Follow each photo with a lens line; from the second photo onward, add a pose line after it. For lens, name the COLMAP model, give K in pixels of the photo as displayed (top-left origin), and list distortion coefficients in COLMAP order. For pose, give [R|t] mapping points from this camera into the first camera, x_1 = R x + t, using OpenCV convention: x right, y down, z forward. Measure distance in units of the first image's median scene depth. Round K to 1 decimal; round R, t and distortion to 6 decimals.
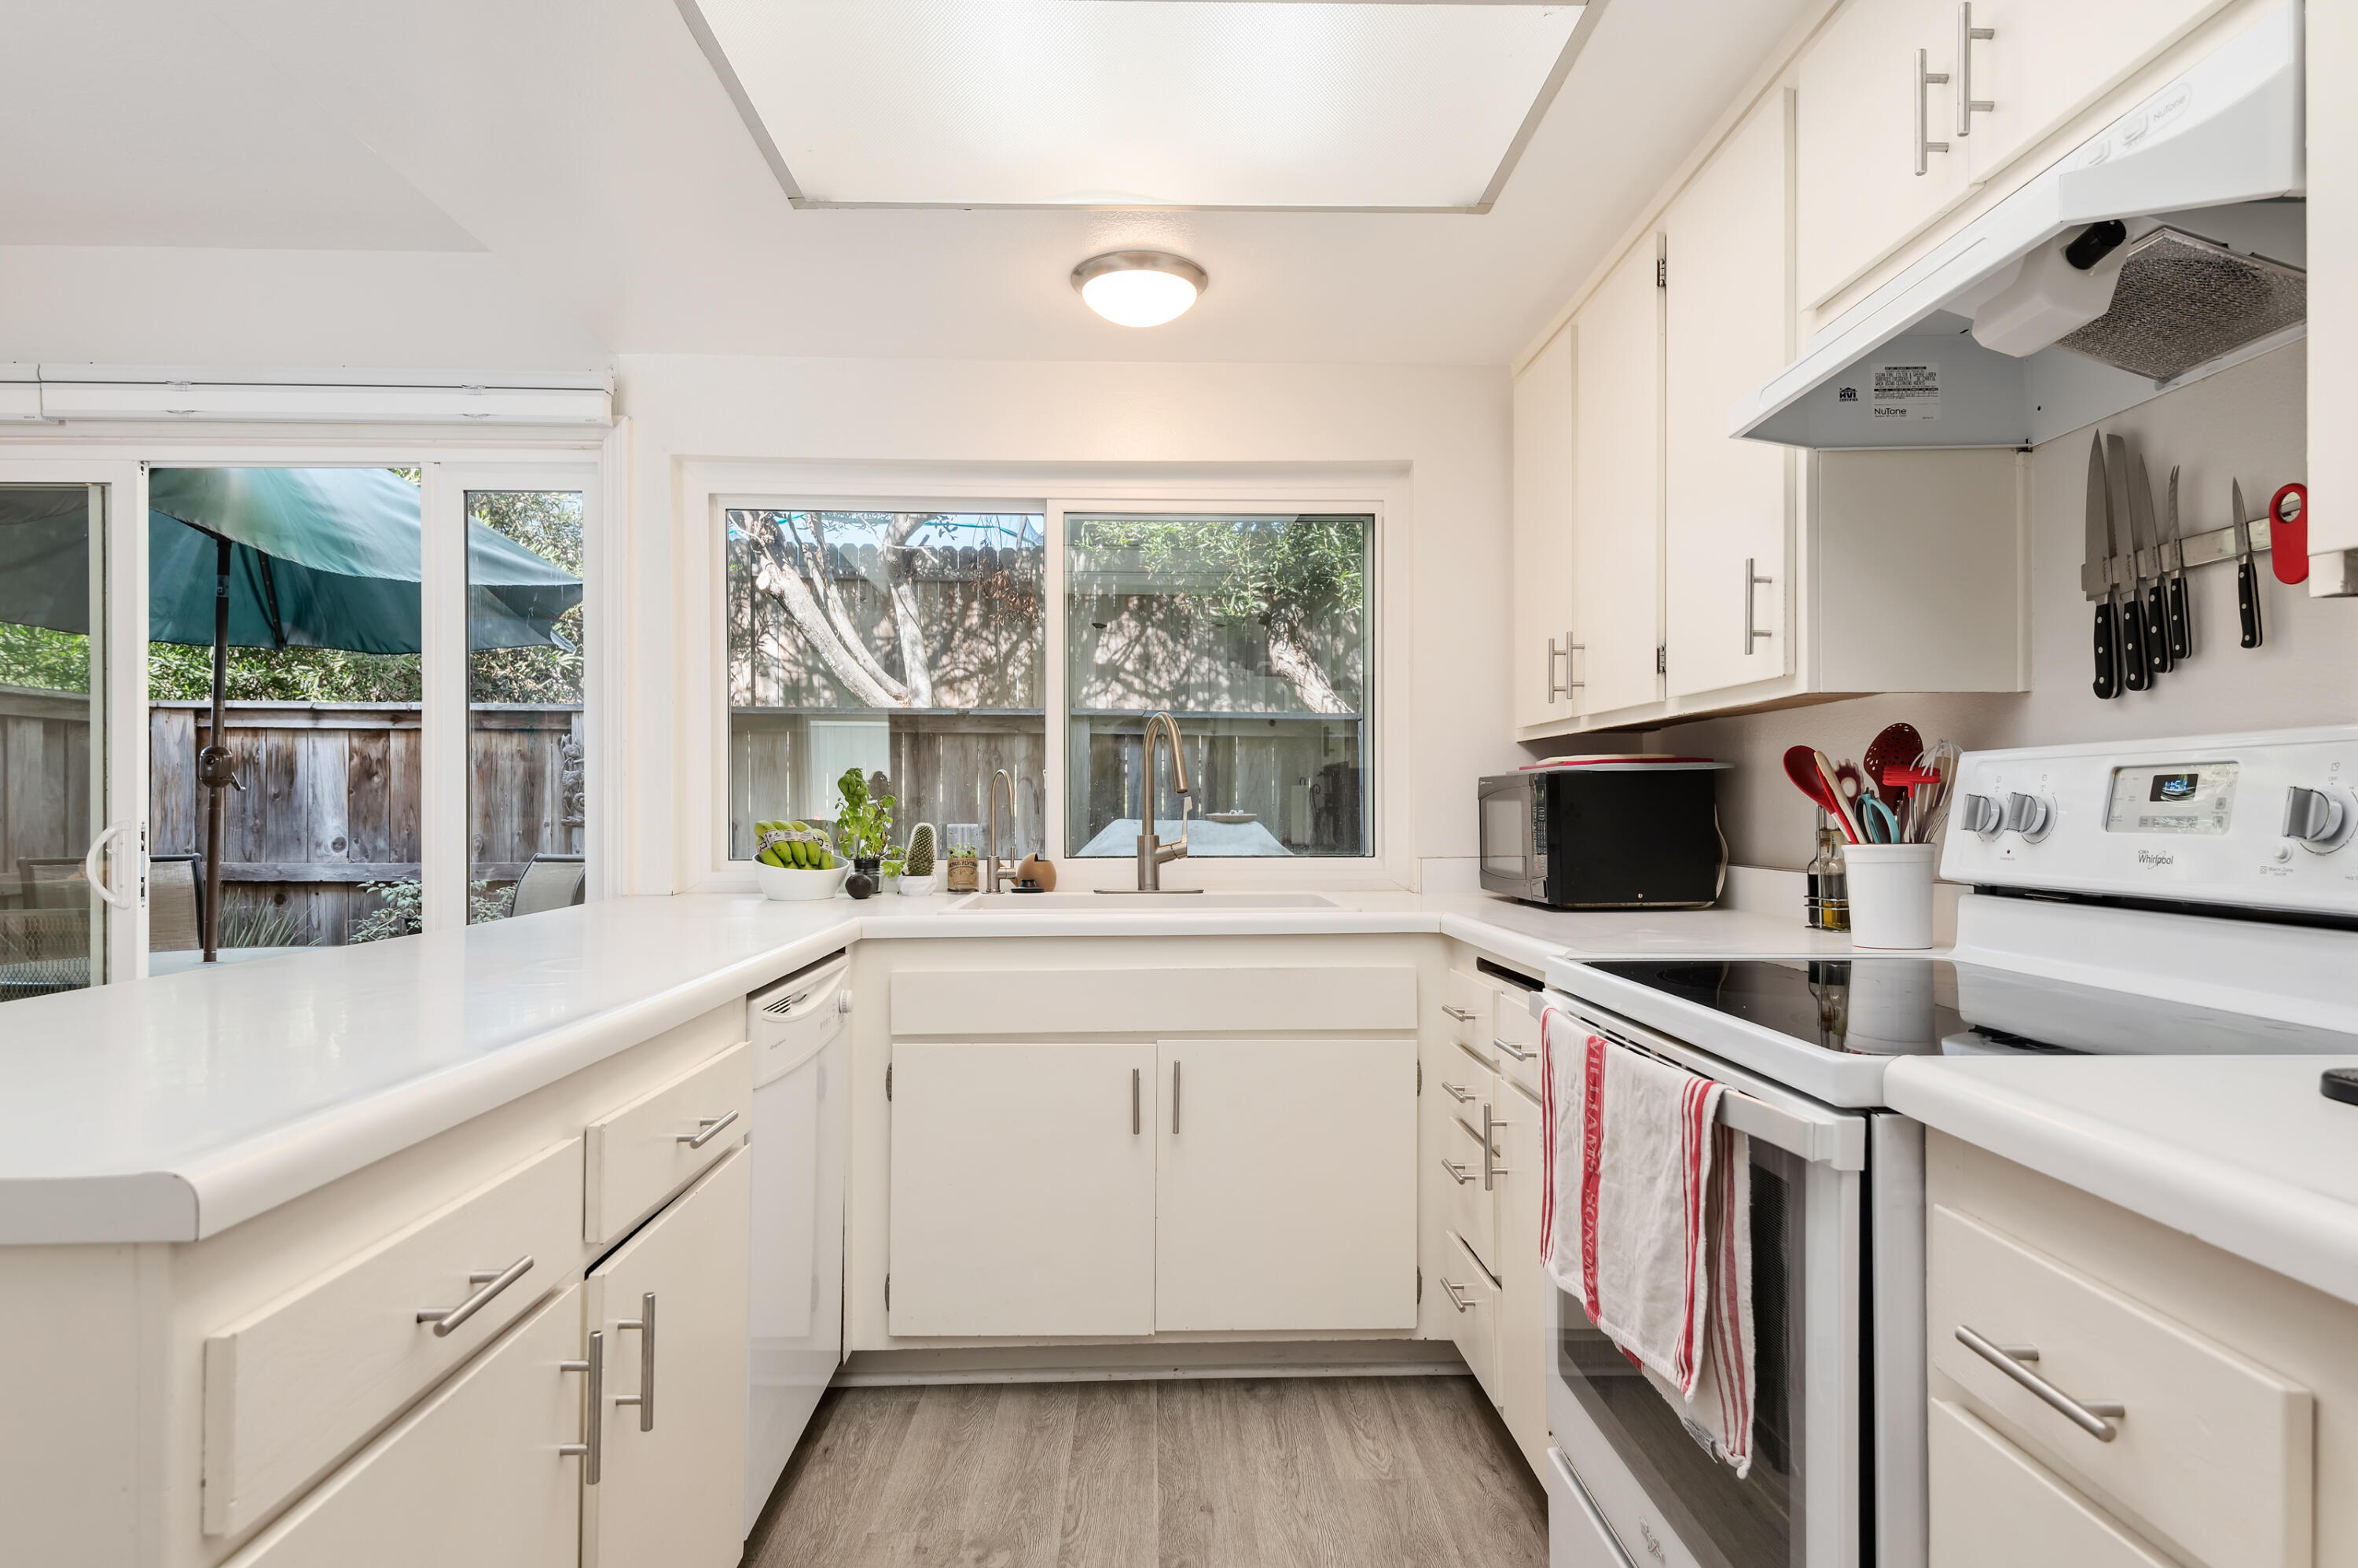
lens RADIAL K [[1297.0, 0, 1185.0], [0, 1297.0, 788.5], [0, 0, 1]] dist [0.020304, -0.010412]
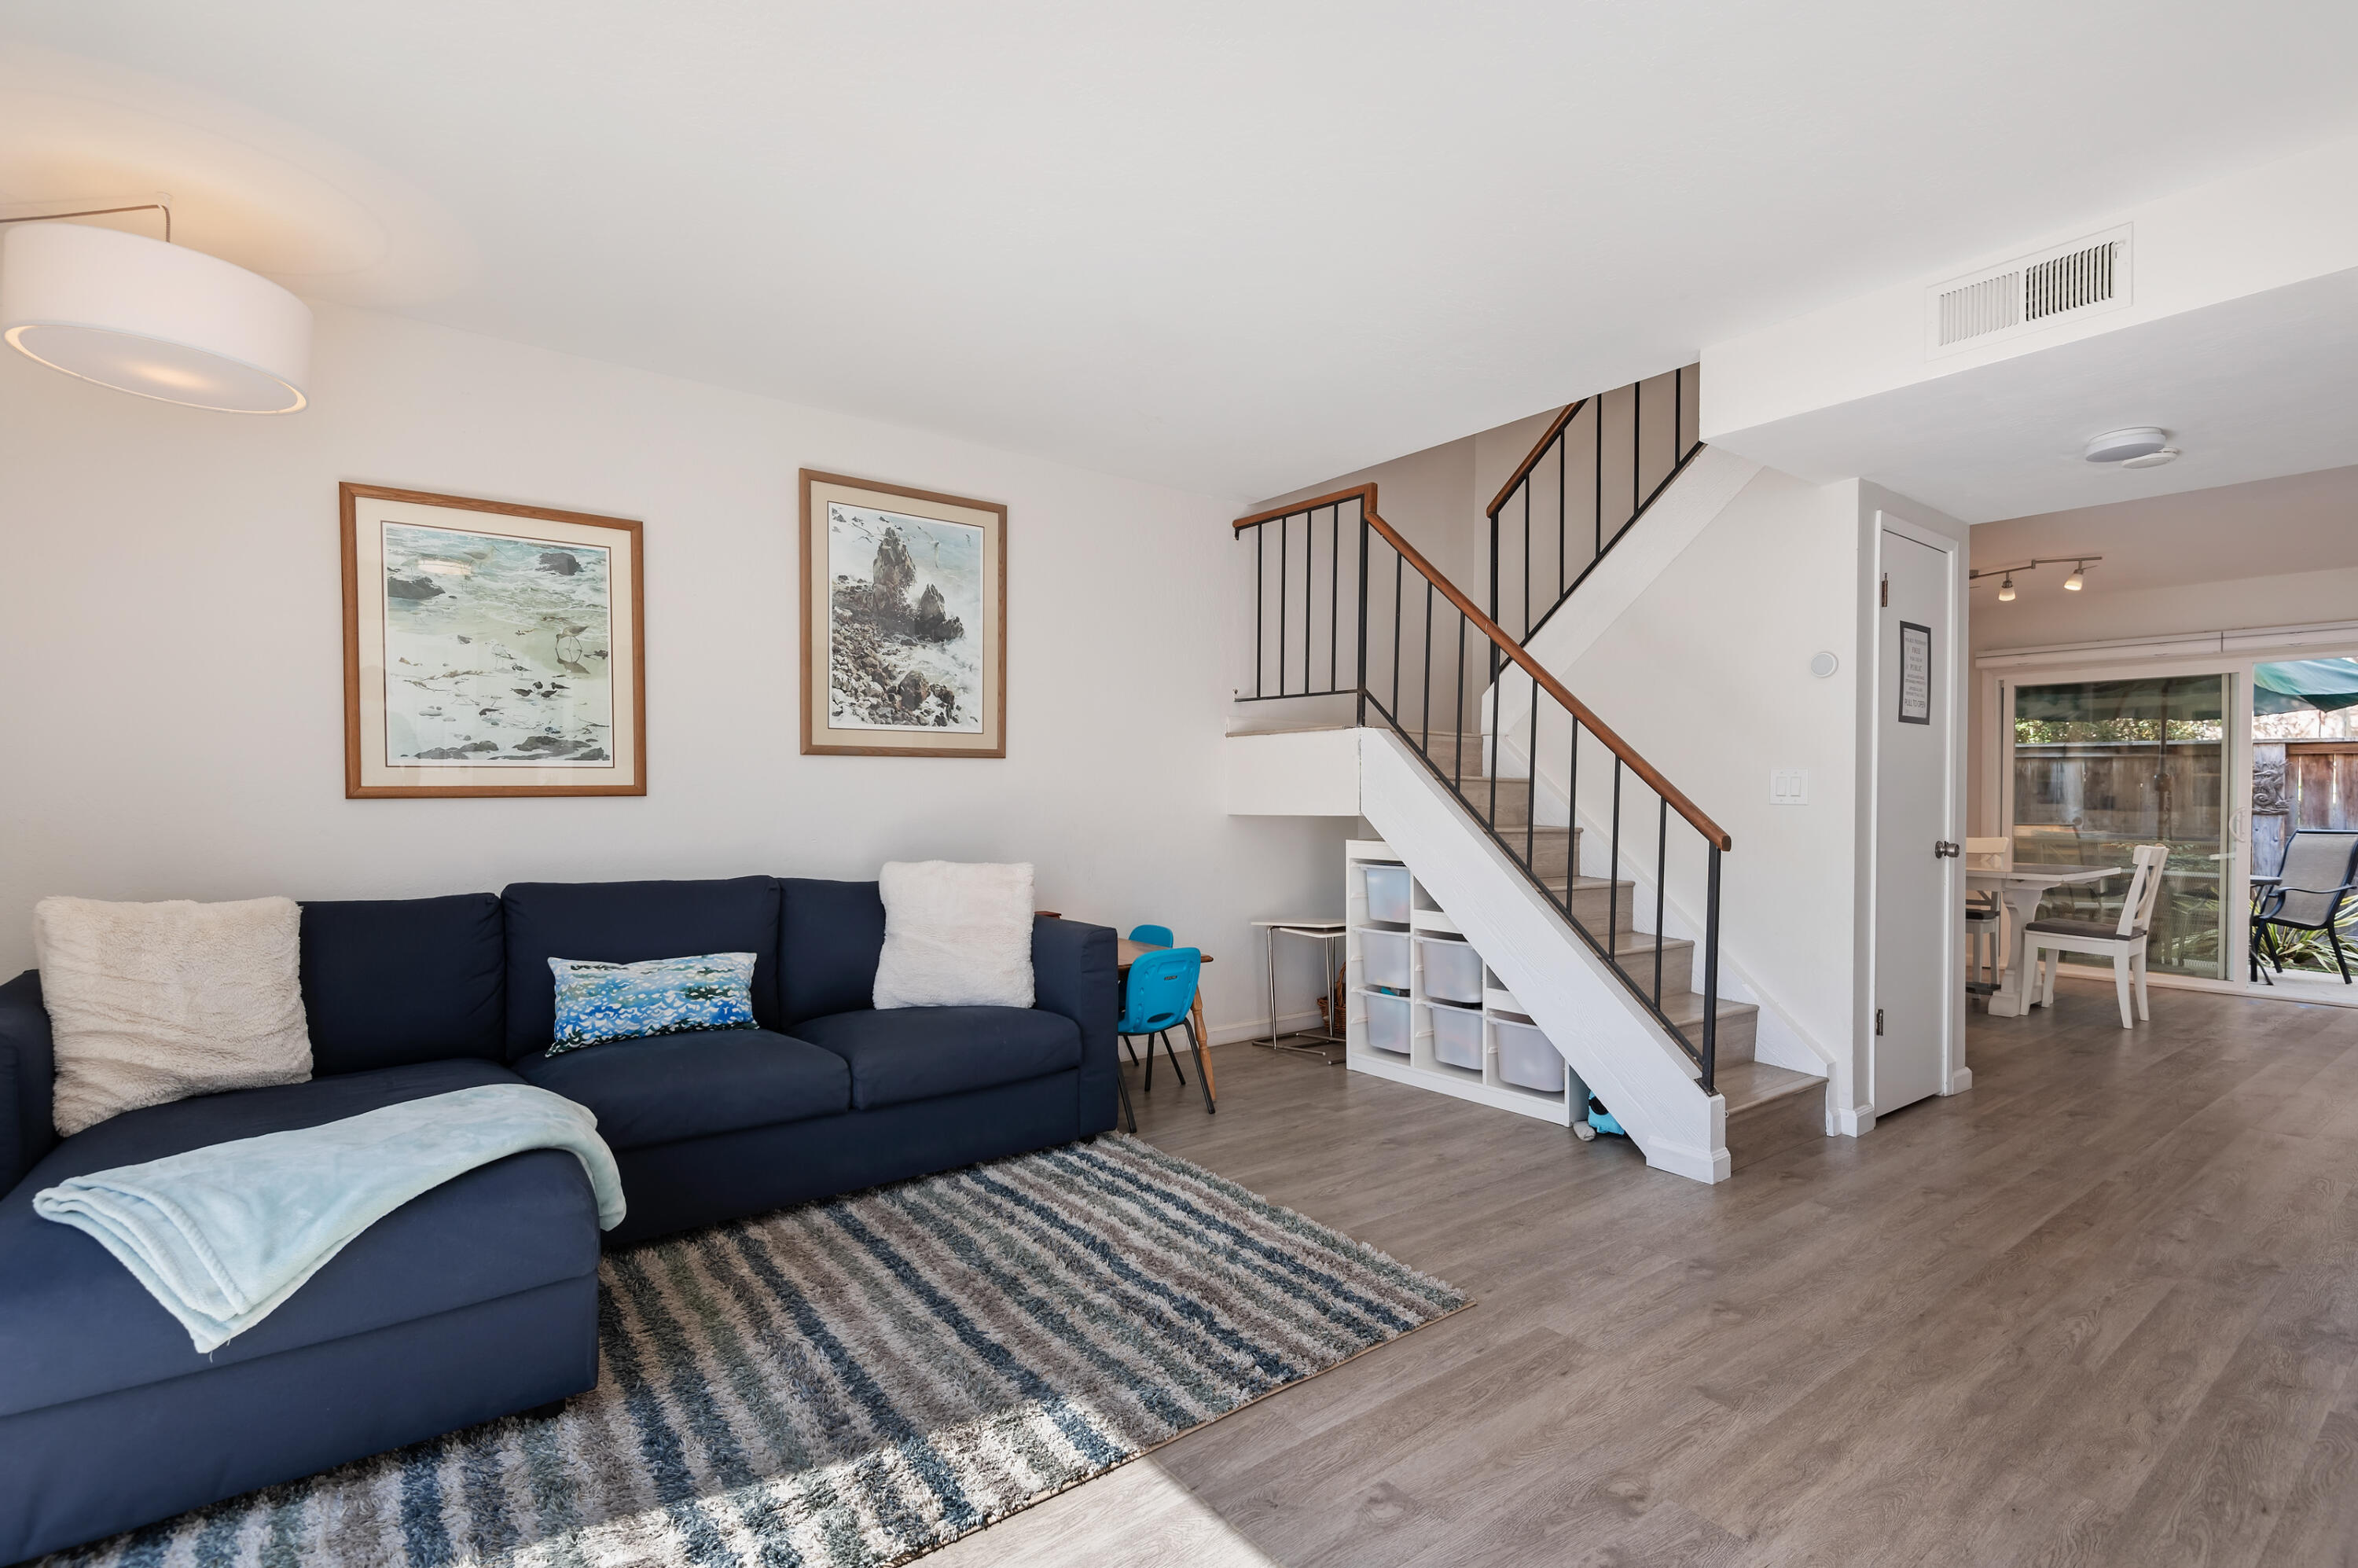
lens RADIAL K [[1076.5, 0, 1201.7], [0, 1076.5, 805.3], [0, 0, 1]] dist [0.005662, -0.003147]
pose [[0.573504, 0.017423, -0.819017, -0.165219], [0.000003, 0.999774, 0.021271, -0.015184], [0.819202, -0.012202, 0.573375, -1.191510]]
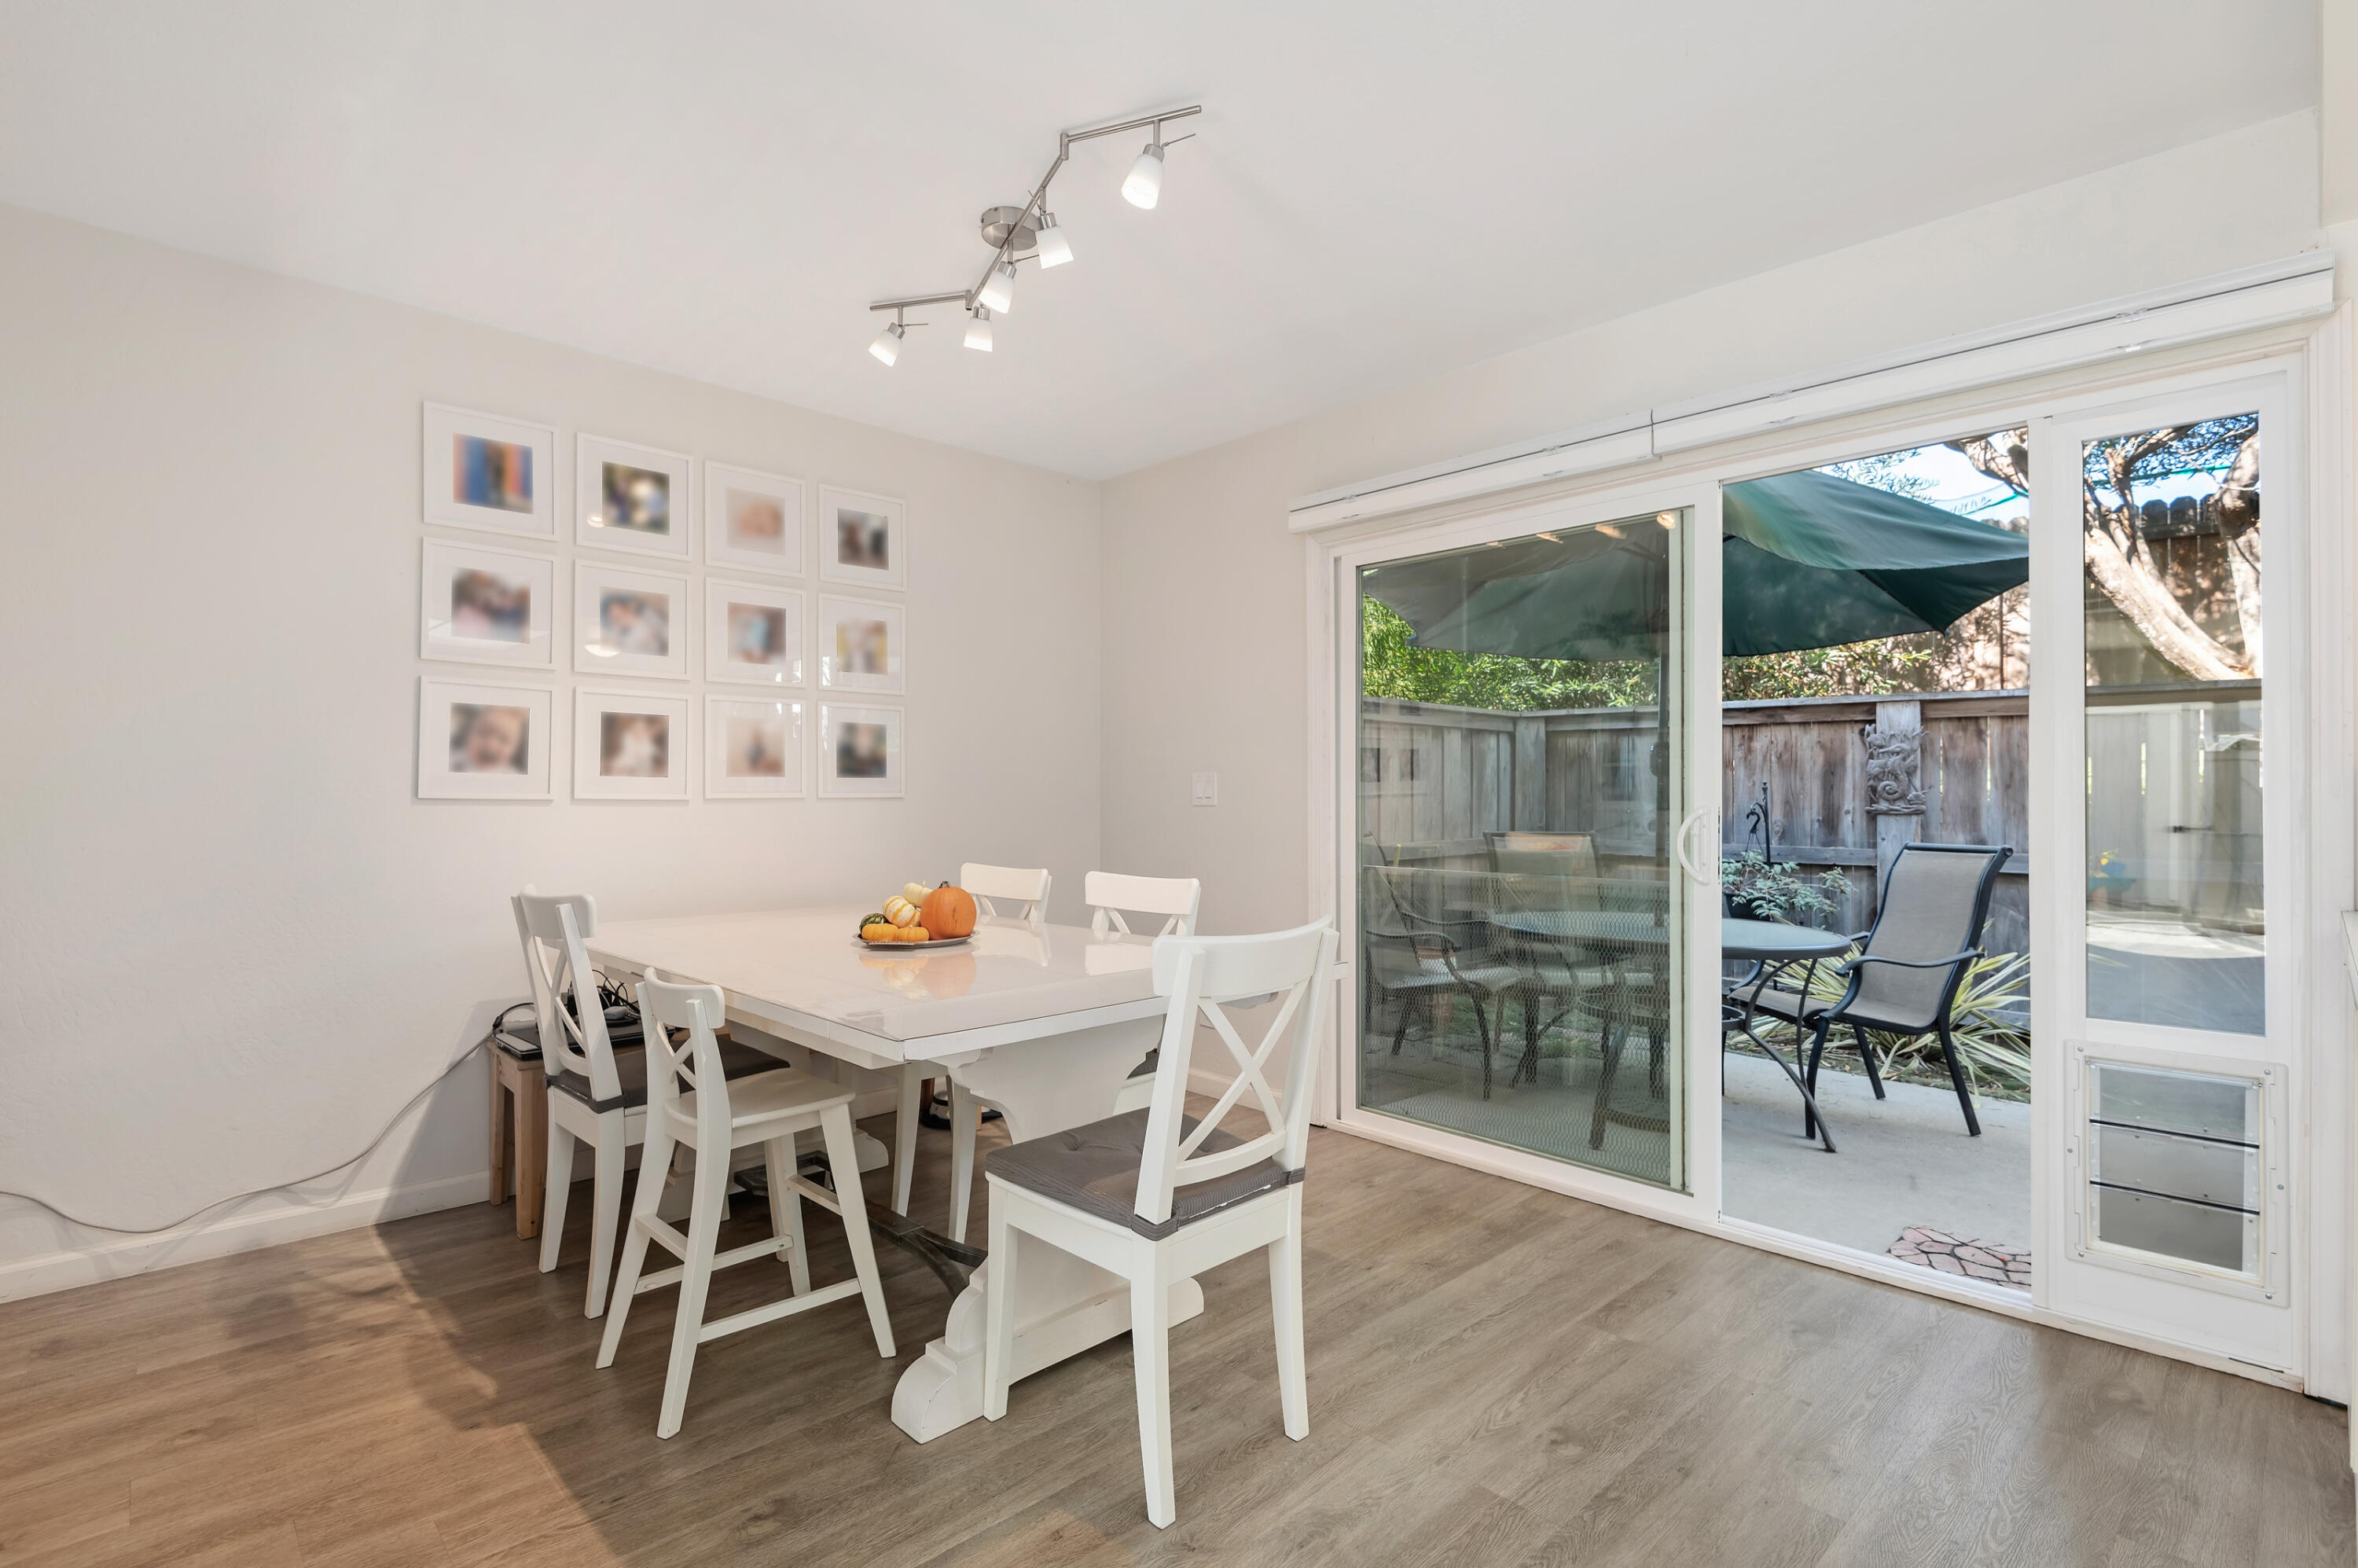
lens RADIAL K [[1105.1, 0, 1173.3], [0, 1105.1, 785.6], [0, 0, 1]] dist [0.005625, -0.004485]
pose [[0.660594, -0.000767, -0.750743, -0.257194], [0.004724, 0.999984, 0.003135, 0.001562], [0.750728, -0.005618, 0.660587, 0.019009]]
